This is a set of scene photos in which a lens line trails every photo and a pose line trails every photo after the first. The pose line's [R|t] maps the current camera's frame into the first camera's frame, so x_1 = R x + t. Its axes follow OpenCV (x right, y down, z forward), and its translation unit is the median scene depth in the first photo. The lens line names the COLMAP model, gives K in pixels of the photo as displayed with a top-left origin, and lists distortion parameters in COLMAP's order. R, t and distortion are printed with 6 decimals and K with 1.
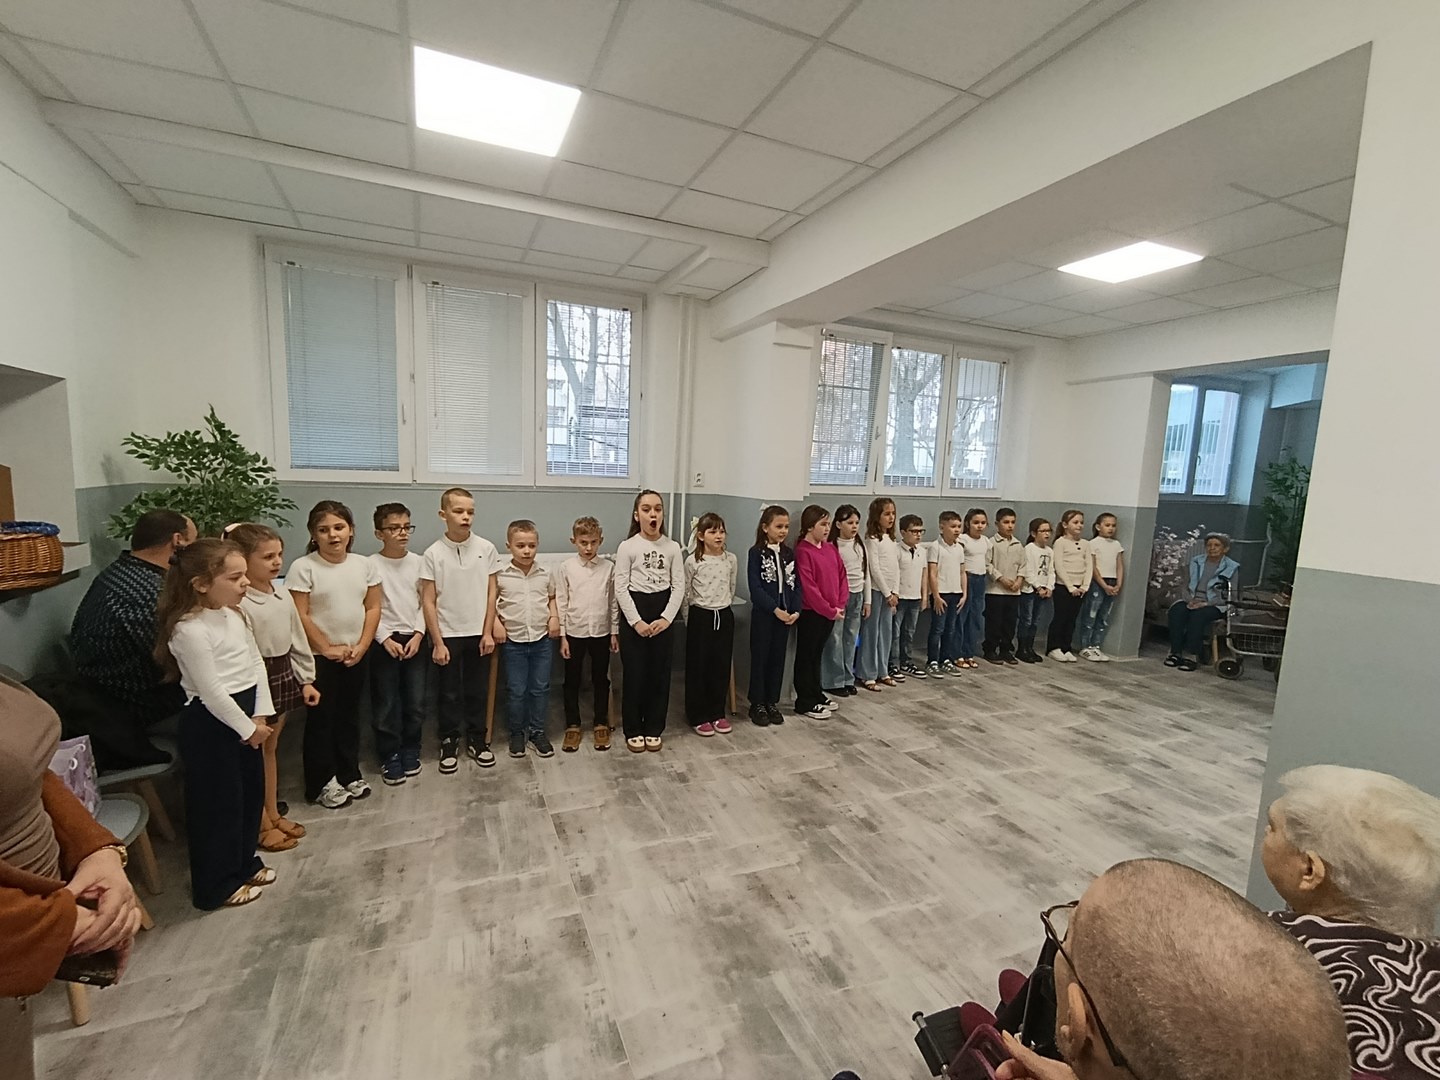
lens RADIAL K [[643.8, 0, 718.2], [0, 643.8, 549.9], [0, 0, 1]] dist [-0.003687, 0.000347]
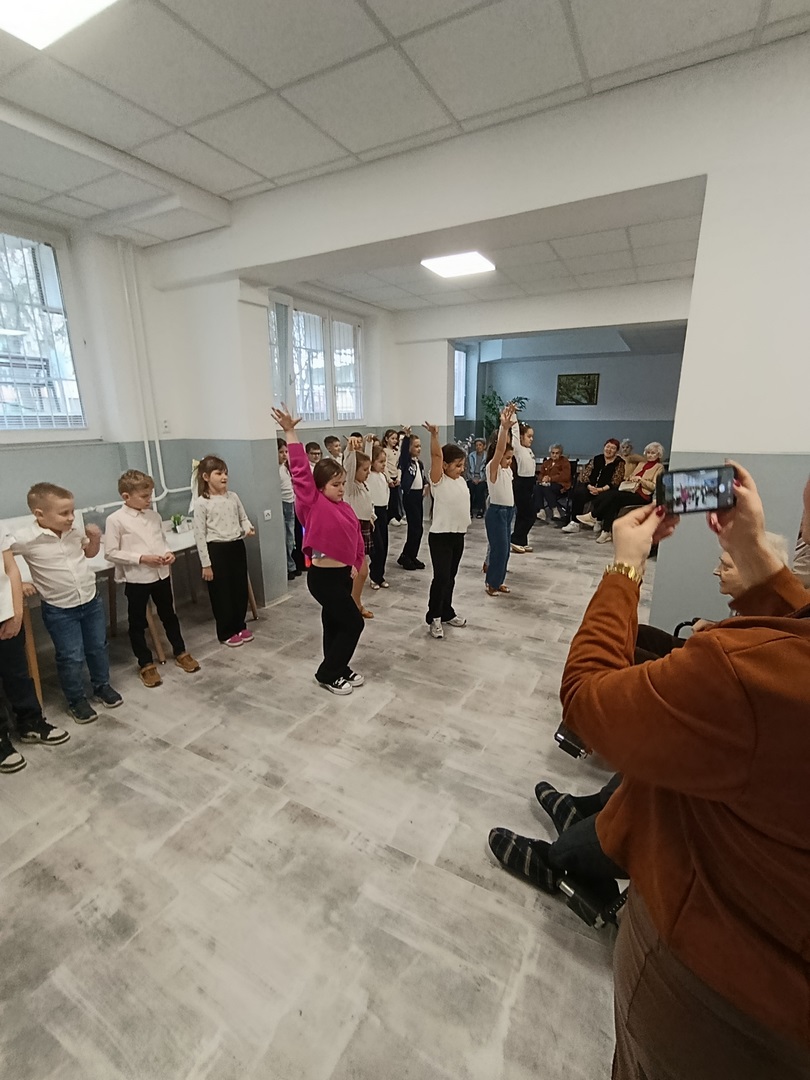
lens RADIAL K [[482.8, 0, 412.7], [0, 482.8, 542.0], [0, 0, 1]] dist [-0.003687, 0.000347]
pose [[0.779309, -0.205327, 0.592046, -0.285956], [0.113215, 0.975381, 0.189247, -0.031072], [-0.616328, -0.080453, 0.783369, 0.115065]]
